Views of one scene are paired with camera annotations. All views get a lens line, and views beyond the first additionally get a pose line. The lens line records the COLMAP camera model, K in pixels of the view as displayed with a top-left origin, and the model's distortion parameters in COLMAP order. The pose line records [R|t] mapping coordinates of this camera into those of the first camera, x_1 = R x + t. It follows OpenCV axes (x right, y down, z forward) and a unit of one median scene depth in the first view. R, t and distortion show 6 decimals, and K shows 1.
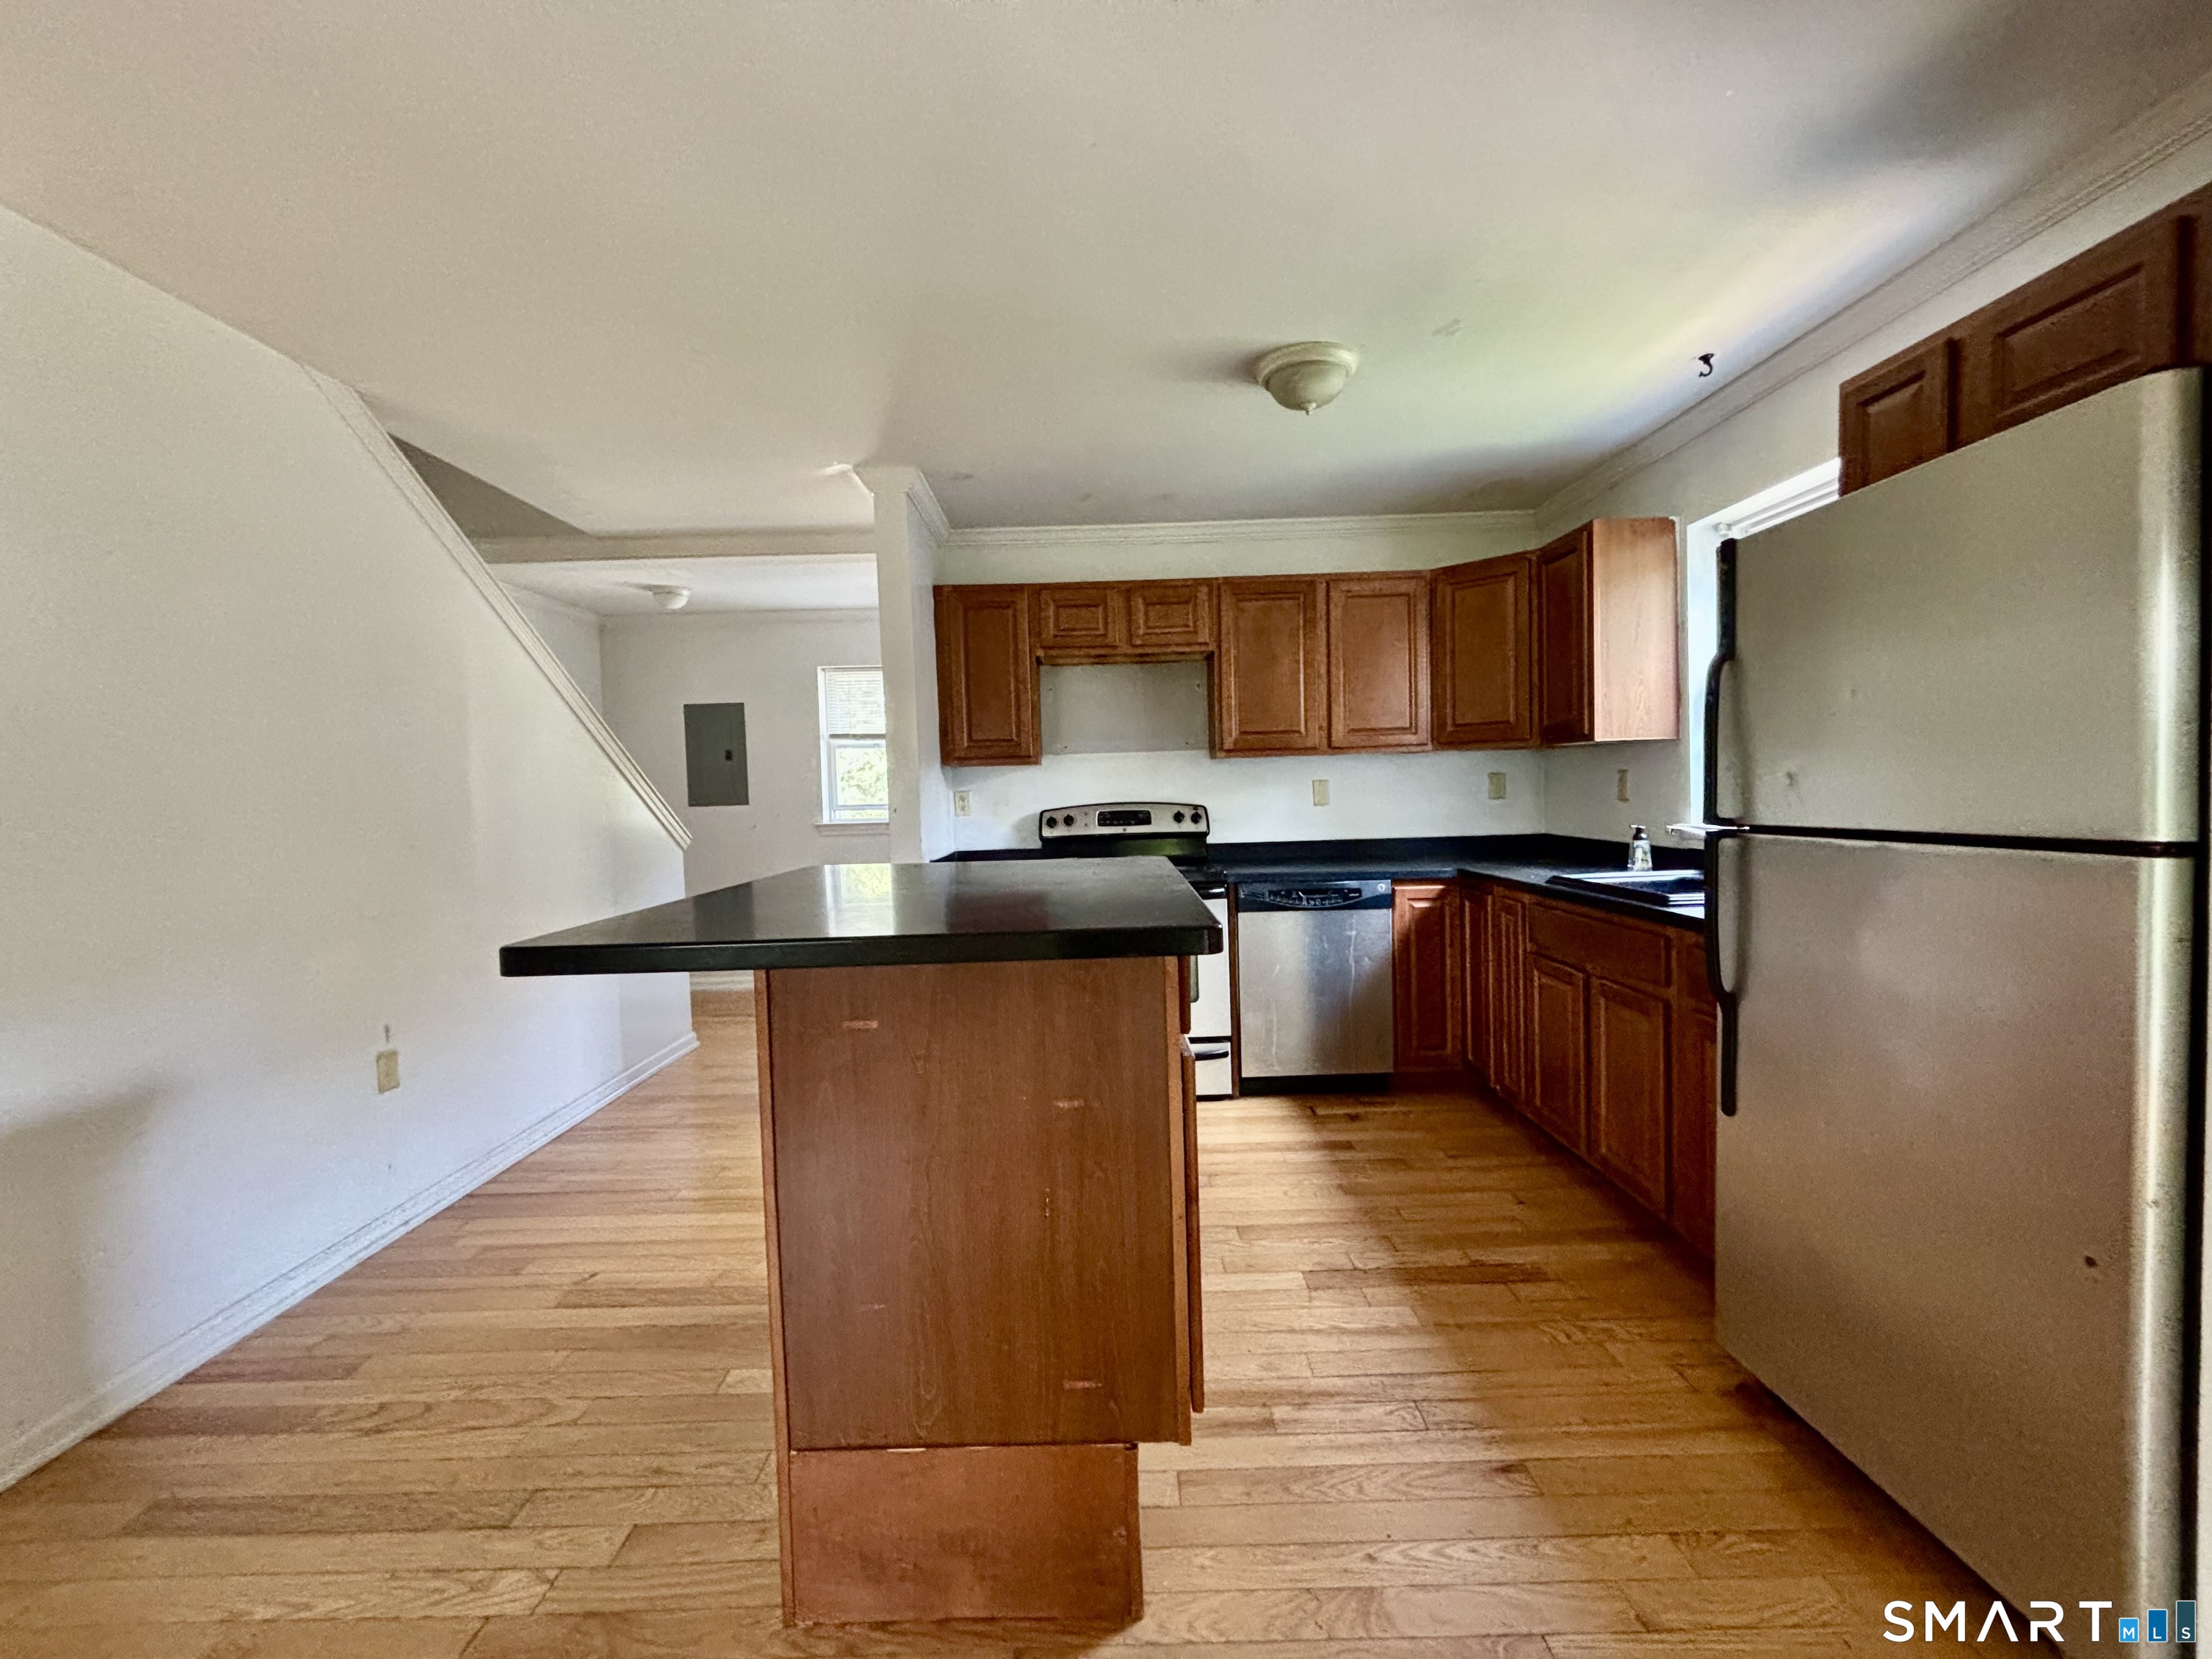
lens RADIAL K [[891.7, 0, 1100.4], [0, 891.7, 824.3], [0, 0, 1]] dist [0.000214, -0.000191]
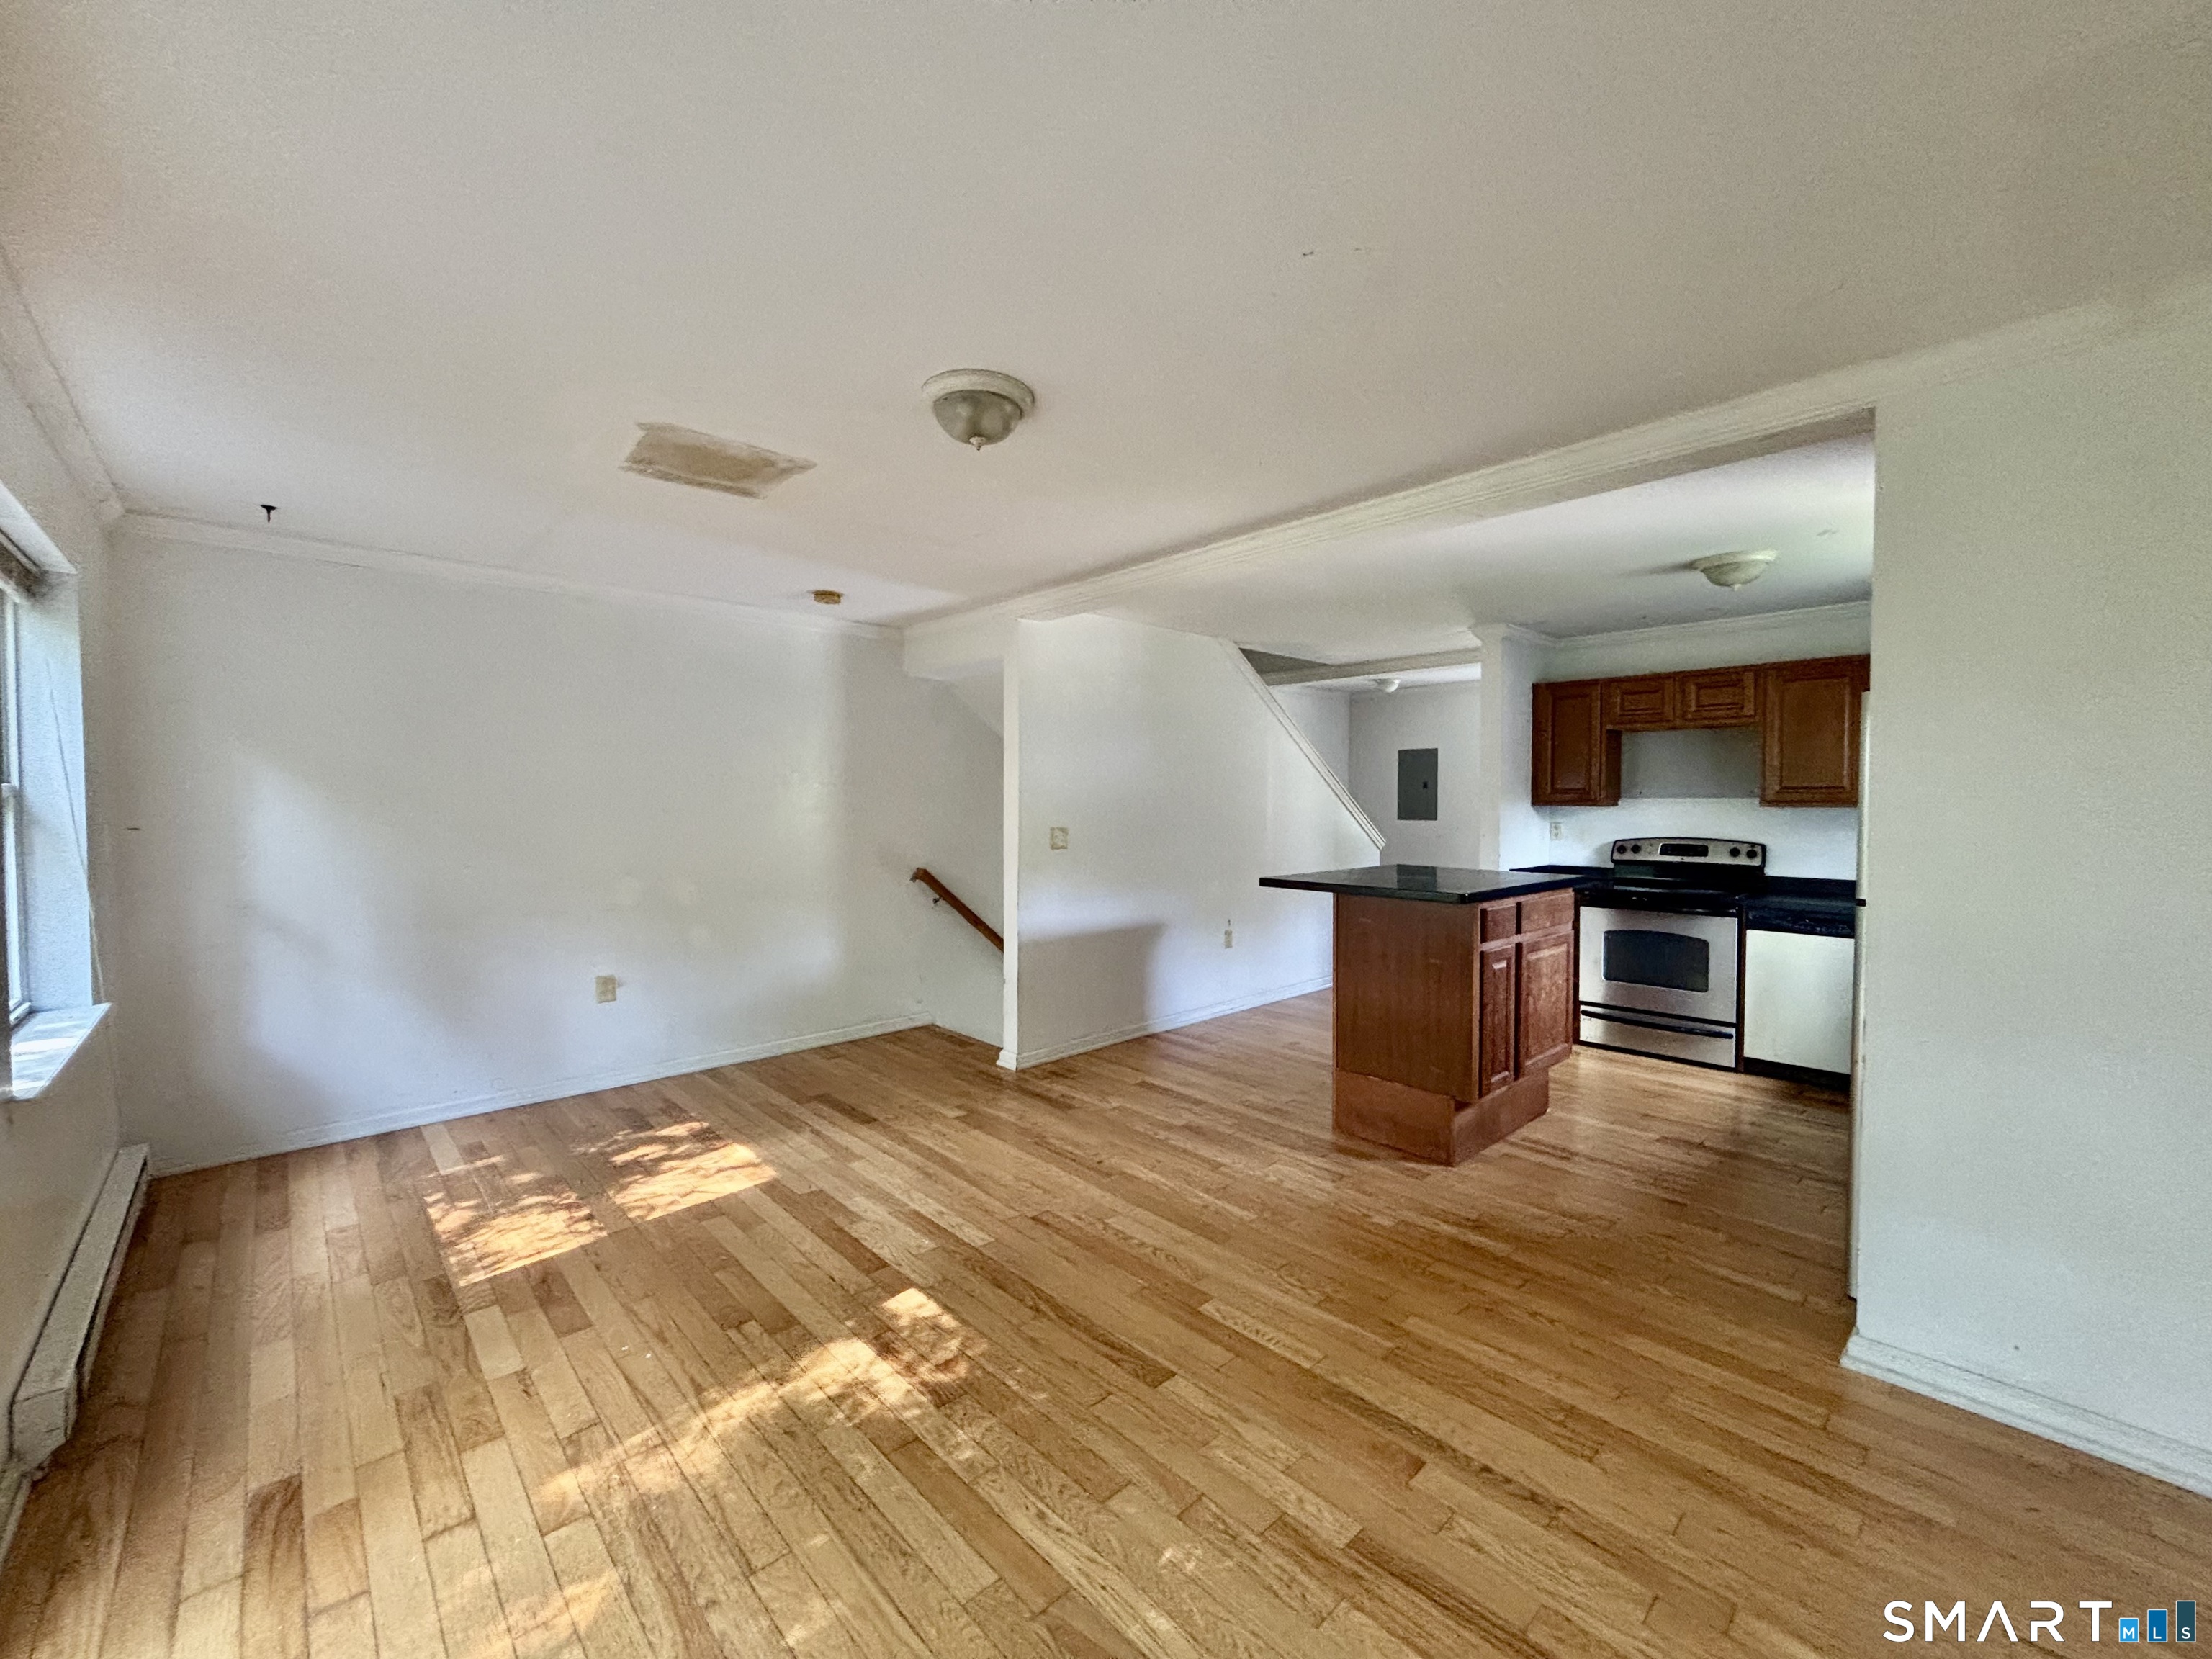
lens RADIAL K [[891.7, 0, 1103.1], [0, 891.7, 822.6], [0, 0, 1]] dist [0.000214, -0.000191]
pose [[0.683148, 0.047320, -0.728745, 0.424306], [-0.048142, 0.998646, 0.019716, -0.034279], [0.728691, 0.021614, 0.684501, -0.541176]]
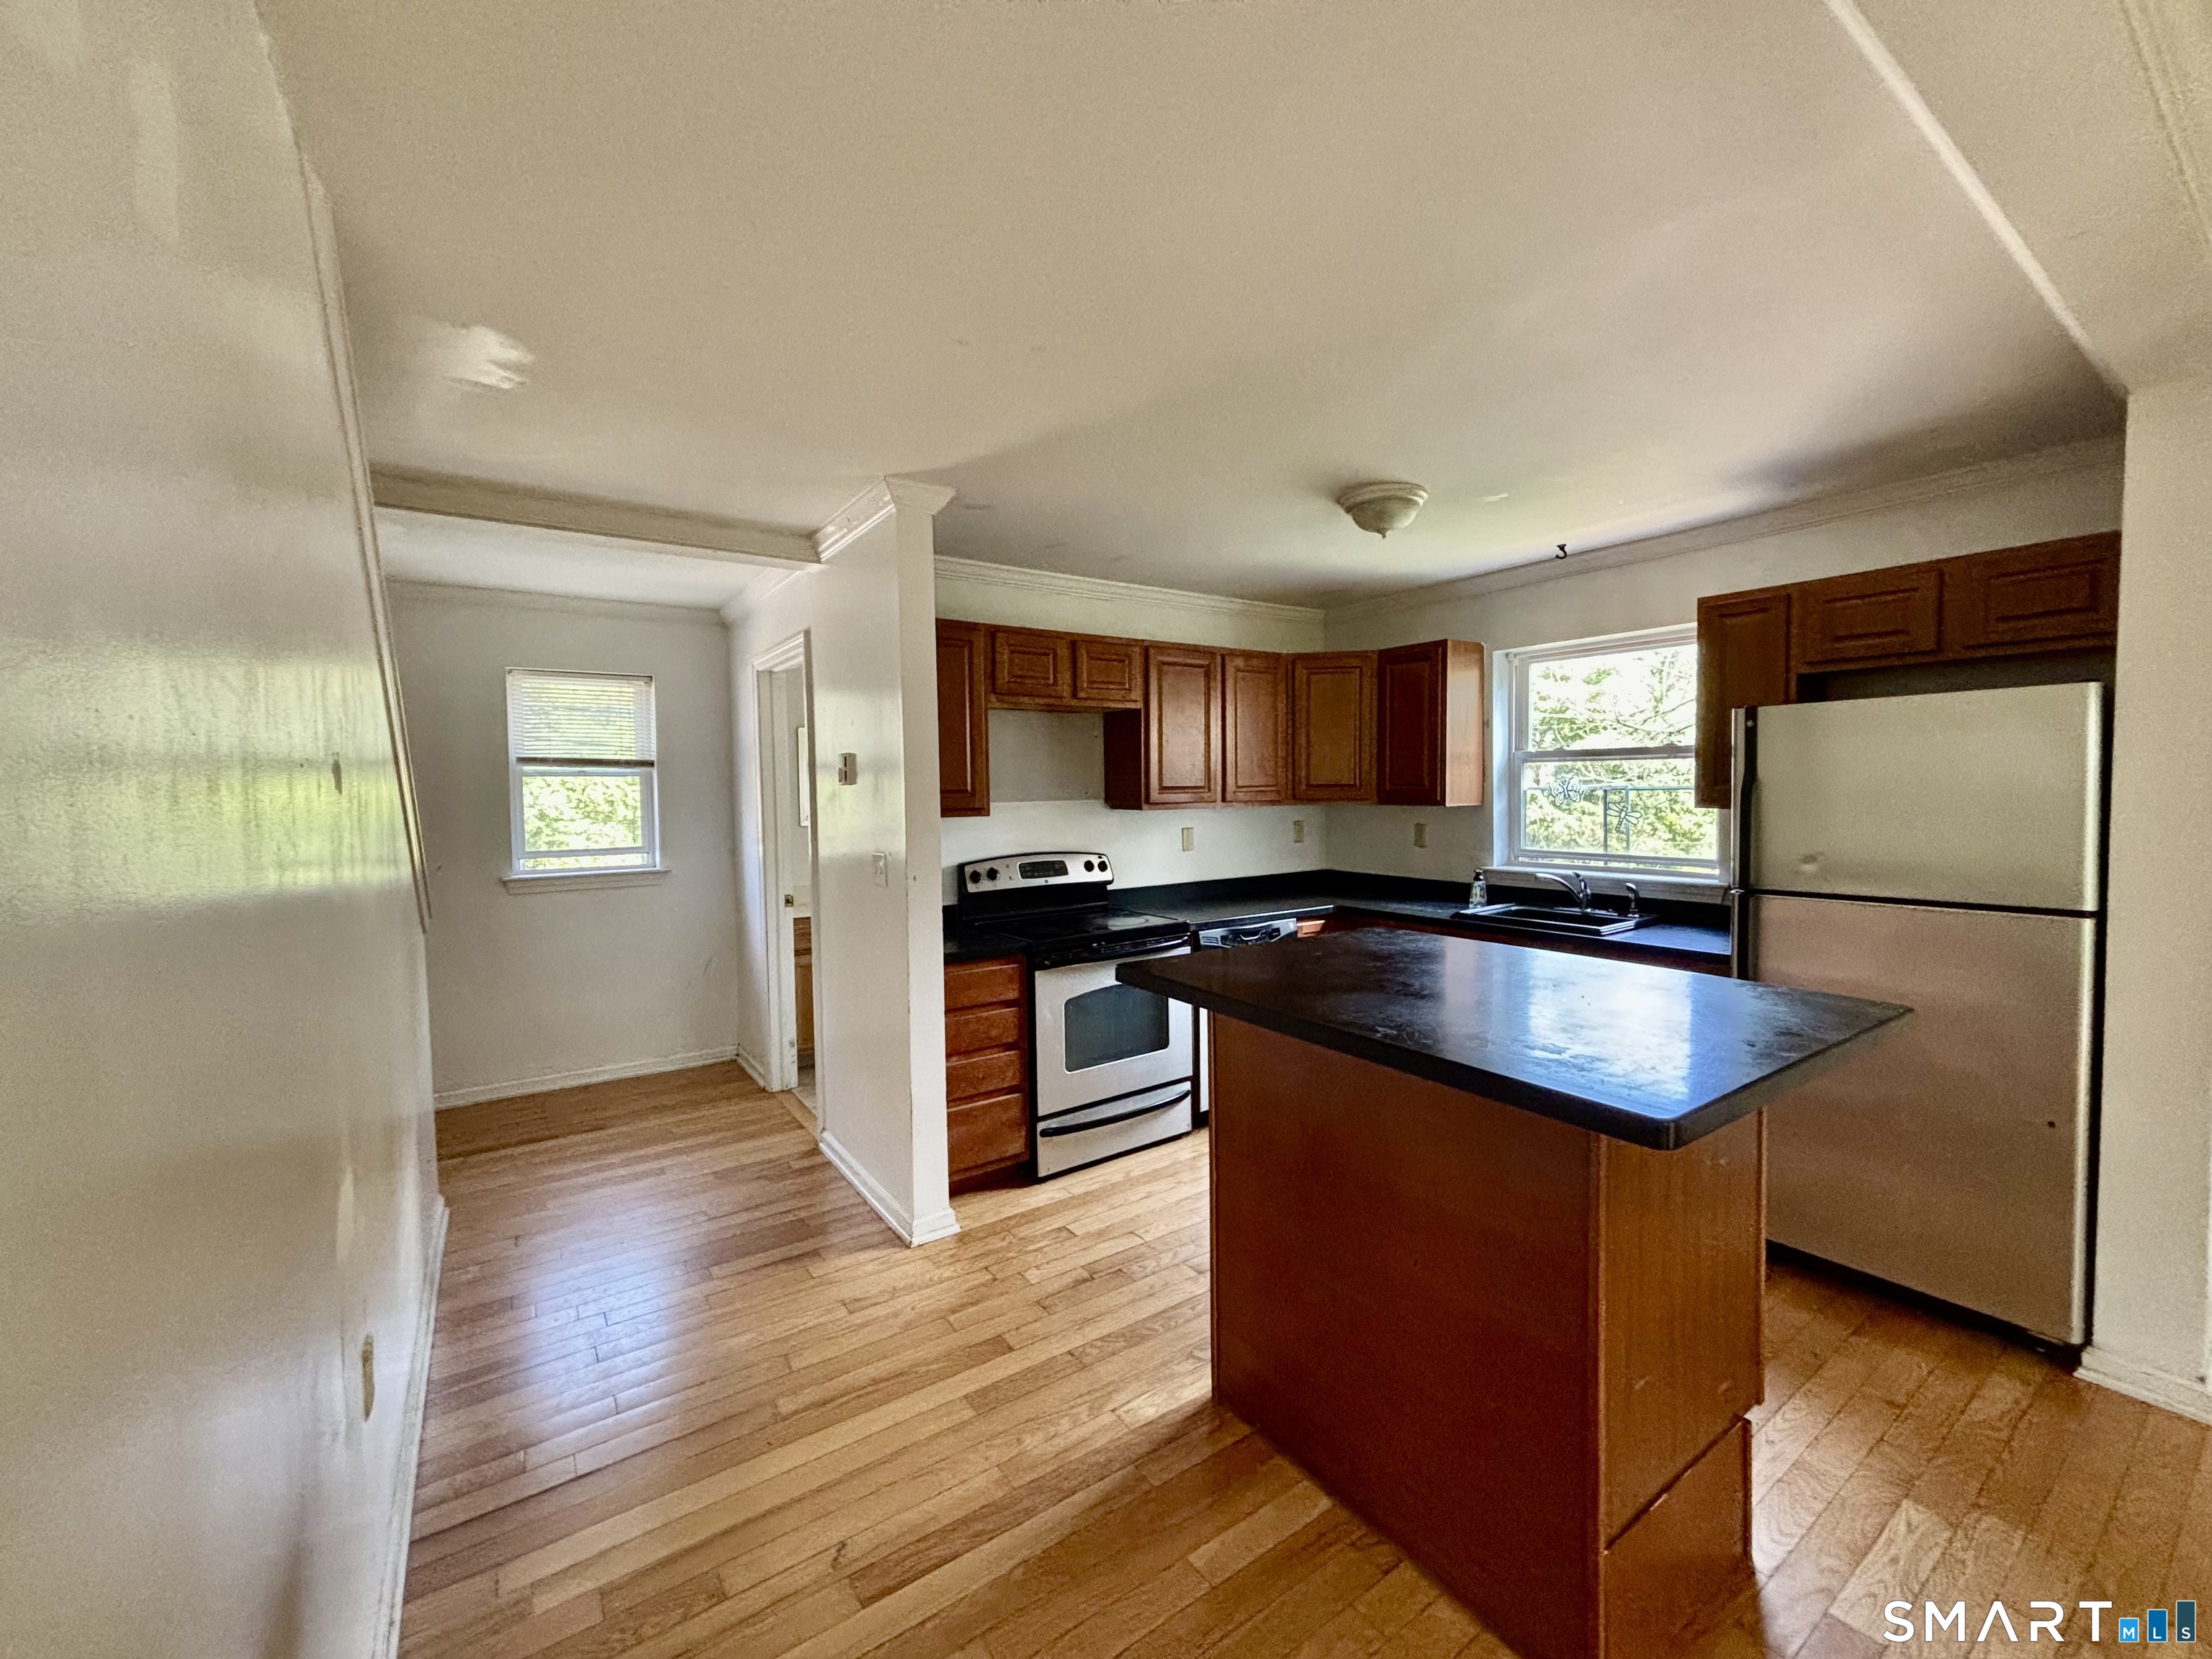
lens RADIAL K [[891.7, 0, 1097.2], [0, 891.7, 820.8], [0, 0, 1]] dist [0.000214, -0.000191]
pose [[0.825340, -0.003837, 0.564623, -0.517205], [0.011383, 0.999887, -0.009845, -0.054355], [-0.564521, 0.014552, 0.825291, 0.170062]]
